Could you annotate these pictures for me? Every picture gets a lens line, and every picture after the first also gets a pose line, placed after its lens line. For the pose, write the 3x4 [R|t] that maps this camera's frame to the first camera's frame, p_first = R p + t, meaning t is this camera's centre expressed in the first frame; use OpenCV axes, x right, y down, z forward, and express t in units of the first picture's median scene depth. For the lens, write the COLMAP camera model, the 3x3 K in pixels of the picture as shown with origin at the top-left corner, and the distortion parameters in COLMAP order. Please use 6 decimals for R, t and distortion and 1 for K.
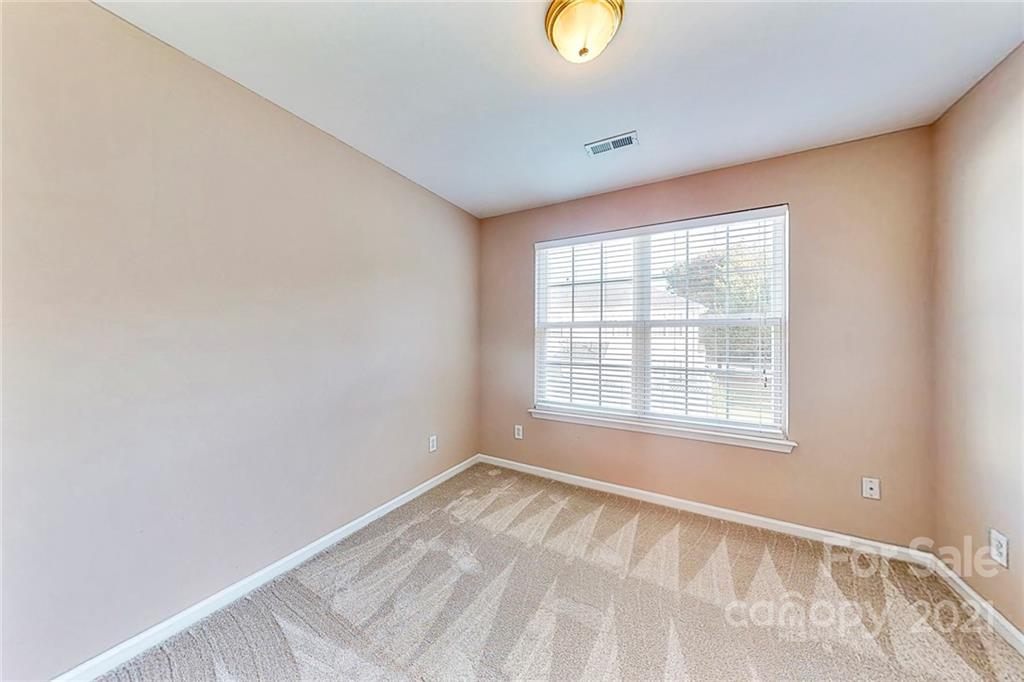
lens RADIAL K [[322.5, 0, 509.9], [0, 322.5, 339.6], [0, 0, 1]] dist [-0.001274, 0.000329]
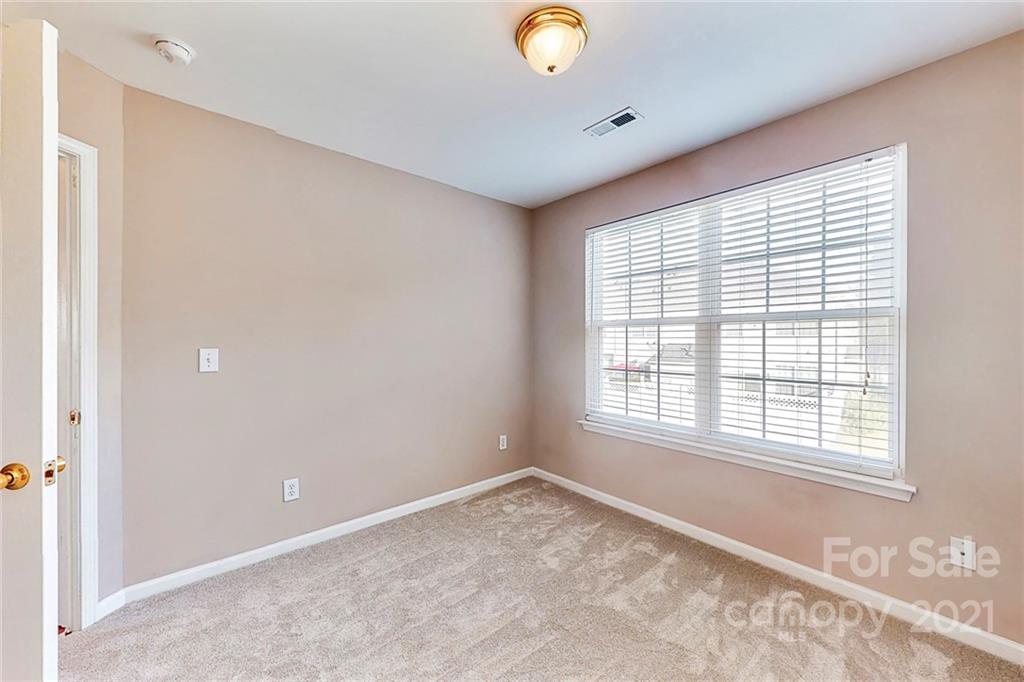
lens RADIAL K [[401.4, 0, 512.3], [0, 401.4, 334.1], [0, 0, 1]] dist [0.002166, -0.000007]
pose [[0.930462, -0.016373, -0.366024, 0.305671], [0.011229, 0.999806, -0.016180, -0.003177], [0.366218, 0.010945, 0.930465, -0.090797]]
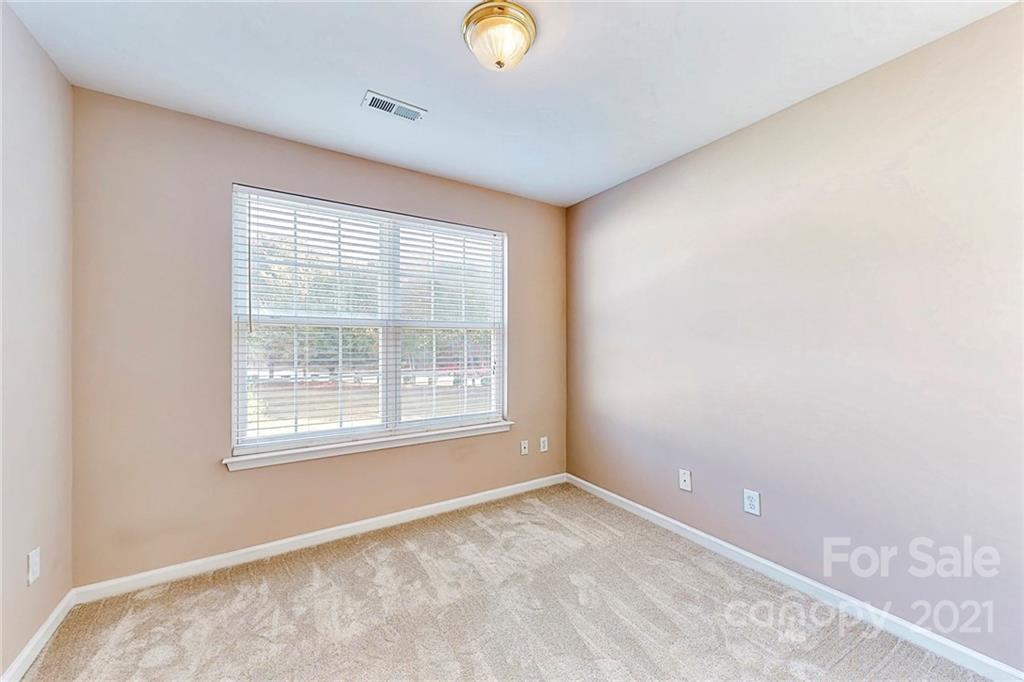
lens RADIAL K [[387.5, 0, 511.7], [0, 387.5, 343.1], [0, 0, 1]] dist [0.006370, -0.000331]
pose [[0.471836, -0.006724, 0.881661, -0.336971], [0.006468, 0.999970, 0.004165, 0.001837], [-0.881663, 0.003737, 0.471866, 0.200821]]
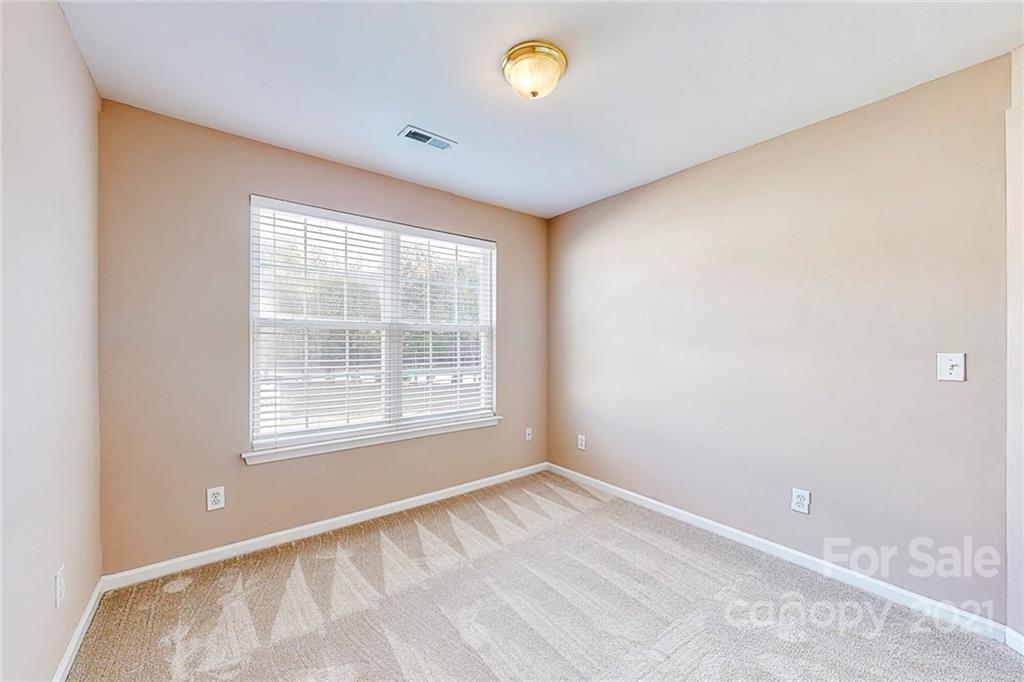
lens RADIAL K [[385.1, 0, 497.6], [0, 385.1, 356.5], [0, 0, 1]] dist [-0.002124, 0.001047]
pose [[0.397579, -0.040008, 0.916695, -0.467292], [0.007201, 0.999154, 0.040484, -0.005739], [-0.917540, -0.009494, 0.397531, 0.256322]]
